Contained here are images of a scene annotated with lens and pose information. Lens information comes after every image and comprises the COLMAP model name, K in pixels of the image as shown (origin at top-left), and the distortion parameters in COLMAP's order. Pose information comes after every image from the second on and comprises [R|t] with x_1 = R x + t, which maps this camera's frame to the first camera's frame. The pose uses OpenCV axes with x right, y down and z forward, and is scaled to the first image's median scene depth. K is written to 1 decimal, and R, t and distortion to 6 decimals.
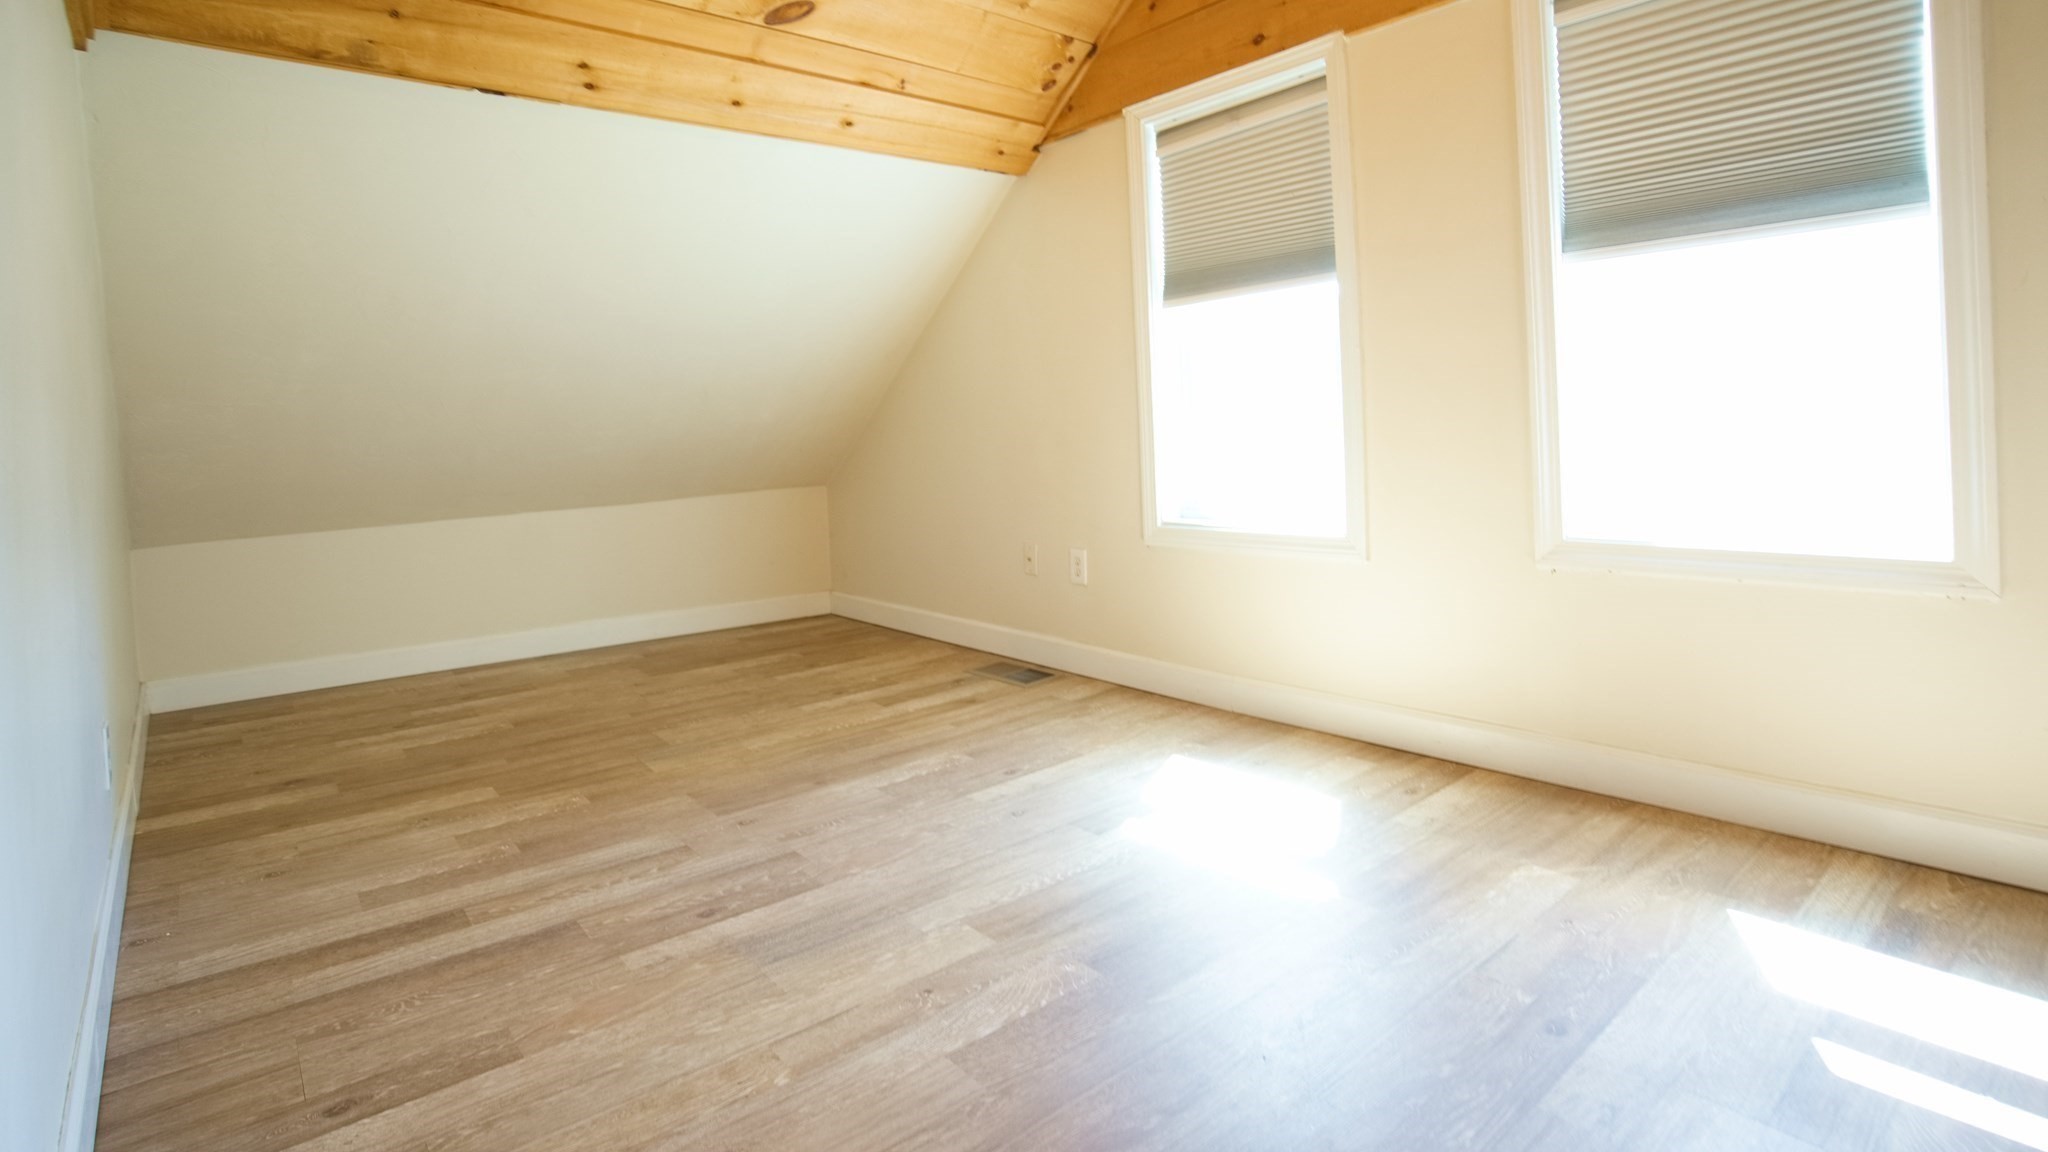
lens RADIAL K [[987.4, 0, 1017.6], [0, 987.4, 437.0], [0, 0, 1]] dist [-0.041834, 0.015195]
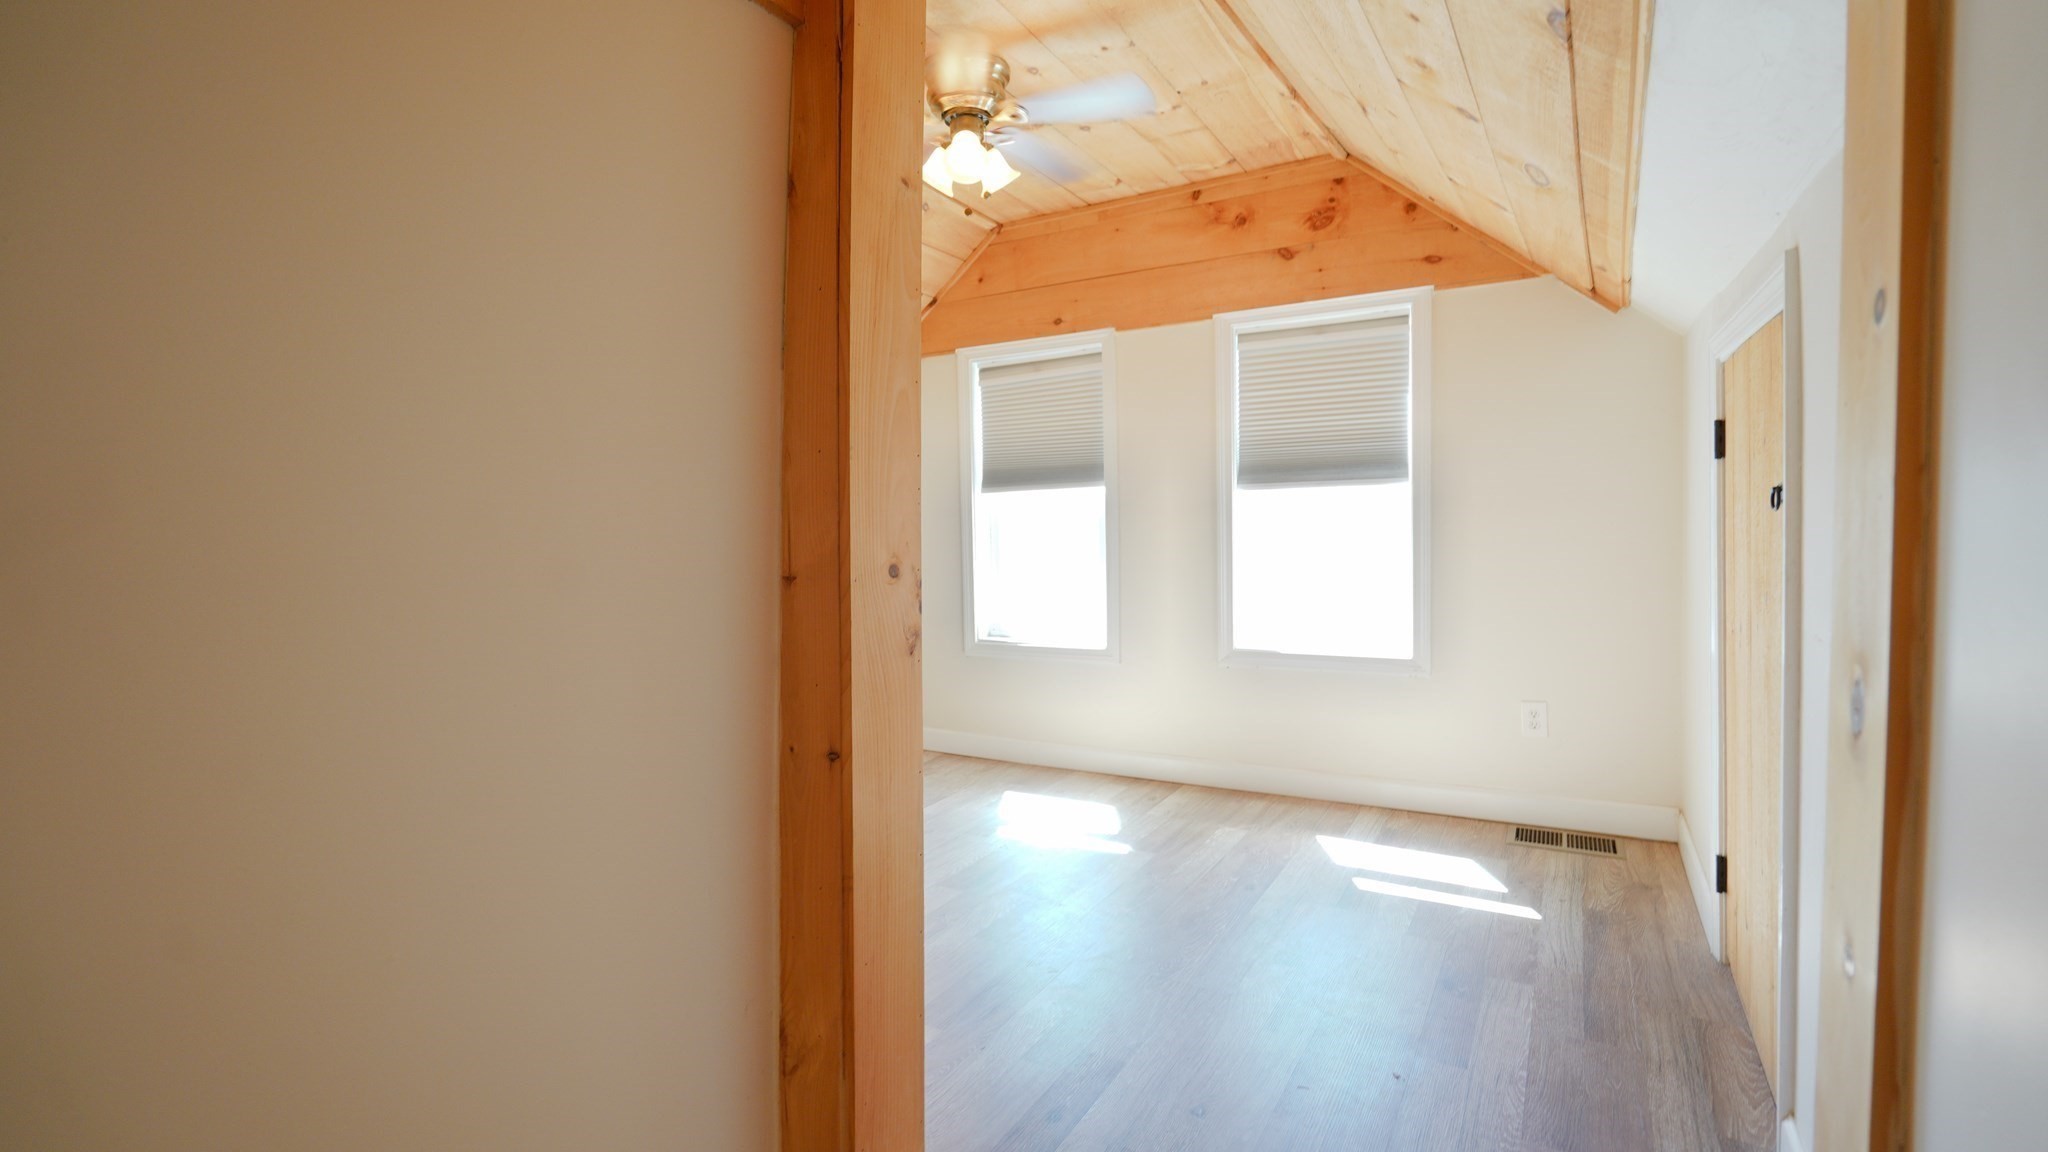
lens RADIAL K [[944.4, 0, 1021.4], [0, 944.4, 570.5], [0, 0, 1]] dist [-0.002319, -0.000037]
pose [[0.937541, 0.005317, 0.347835, -0.448459], [-0.016160, 0.999469, 0.028281, -0.088228], [-0.347500, -0.032135, 0.937129, -0.519846]]
